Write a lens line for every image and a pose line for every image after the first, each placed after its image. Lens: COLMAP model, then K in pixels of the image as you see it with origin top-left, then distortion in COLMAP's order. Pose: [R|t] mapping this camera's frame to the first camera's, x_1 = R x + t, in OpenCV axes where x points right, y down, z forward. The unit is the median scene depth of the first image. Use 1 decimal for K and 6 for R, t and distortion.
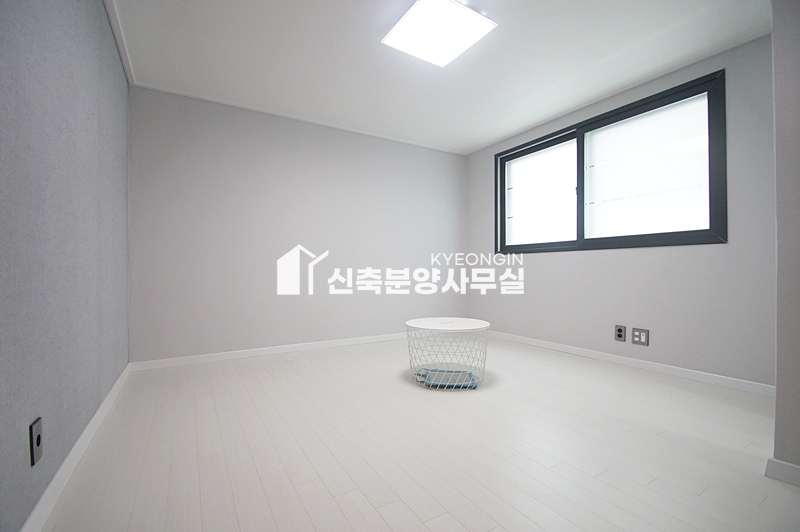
lens RADIAL K [[354.2, 0, 400.8], [0, 354.2, 269.3], [0, 0, 1]] dist [0.000448, -0.007384]
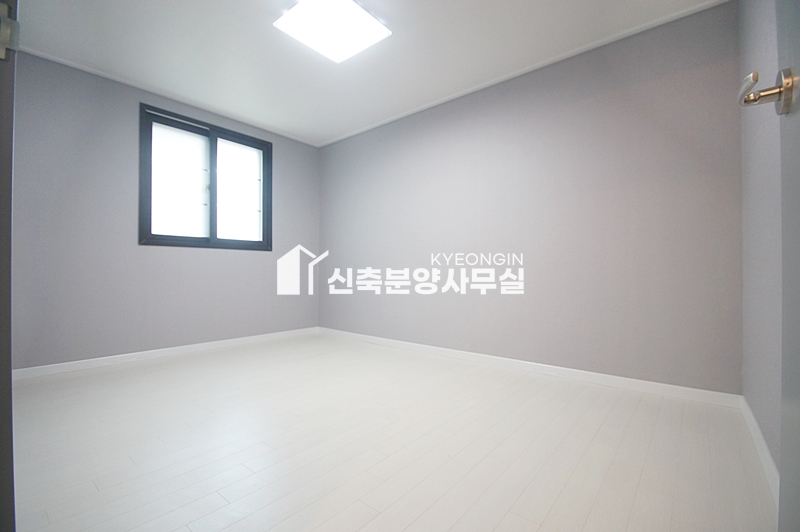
lens RADIAL K [[354.2, 0, 400.8], [0, 354.2, 269.3], [0, 0, 1]] dist [0.000448, -0.007384]
pose [[-0.387954, -0.003327, 0.921673, -0.664473], [-0.012150, 0.999925, -0.001505, 0.002936], [-0.921599, -0.011782, -0.387965, 0.893180]]
